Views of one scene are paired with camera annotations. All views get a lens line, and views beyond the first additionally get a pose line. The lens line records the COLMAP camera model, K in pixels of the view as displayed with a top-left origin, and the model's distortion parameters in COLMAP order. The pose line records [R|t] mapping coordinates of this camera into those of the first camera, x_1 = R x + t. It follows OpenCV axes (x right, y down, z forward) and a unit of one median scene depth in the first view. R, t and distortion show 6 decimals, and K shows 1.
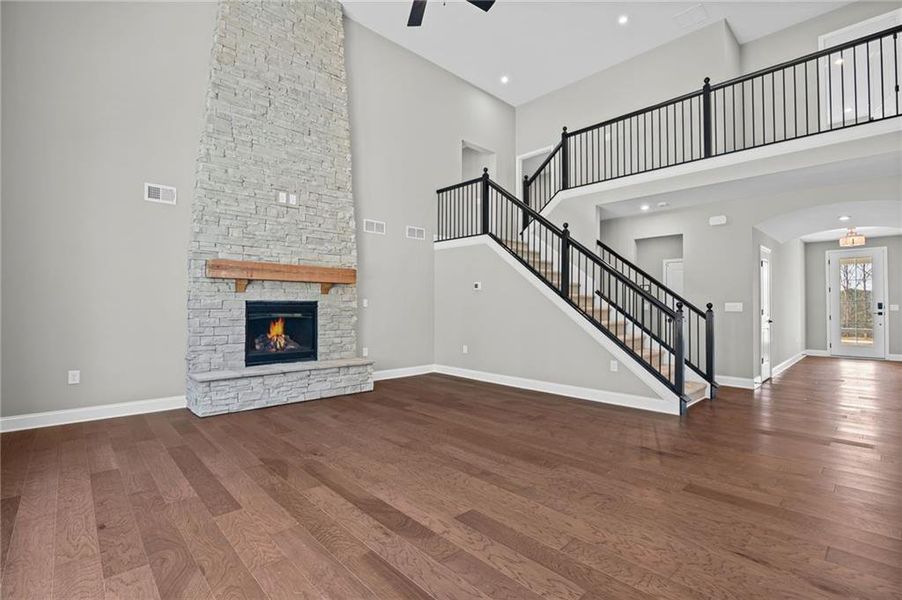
lens RADIAL K [[419.6, 0, 451.0], [0, 419.6, 300.0], [0, 0, 1]] dist [-0.019750, -0.000248]
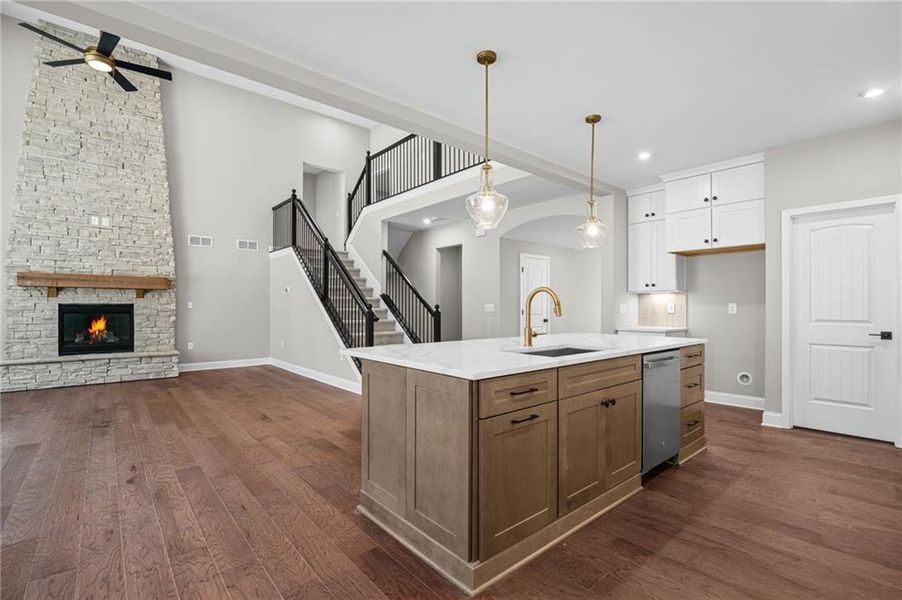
lens RADIAL K [[418.9, 0, 452.8], [0, 418.9, 306.0], [0, 0, 1]] dist [-0.014526, 0.000105]
pose [[0.998661, -0.002774, -0.051653, 0.729601], [0.003310, 0.999942, 0.010297, -0.000155], [0.051621, -0.010454, 0.998612, -0.180381]]
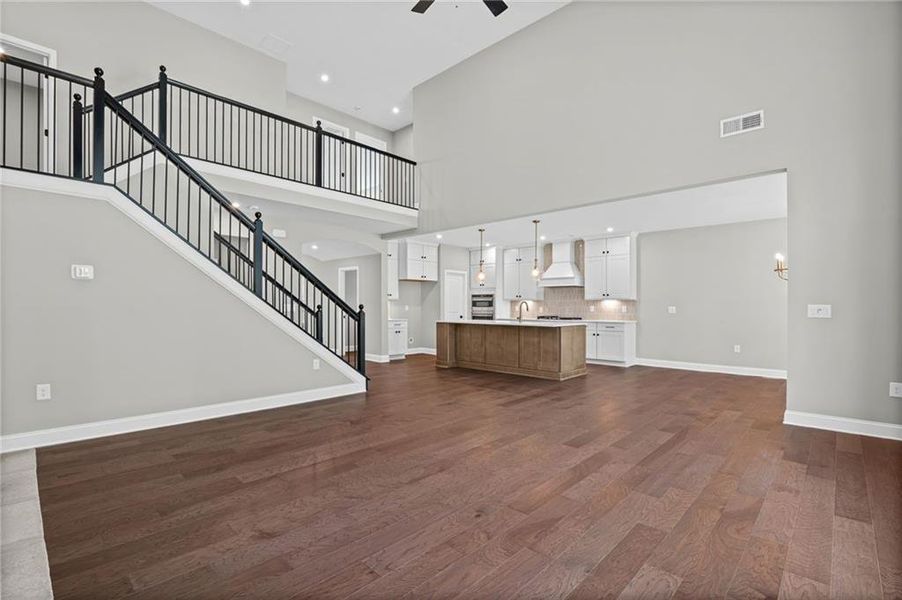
lens RADIAL K [[412.7, 0, 460.1], [0, 412.7, 309.0], [0, 0, 1]] dist [-0.023657, -0.000011]
pose [[-0.068233, -0.008904, 0.997630, -0.640718], [-0.017895, 0.999810, 0.007699, 0.003270], [-0.997509, -0.017328, -0.068380, 0.674708]]
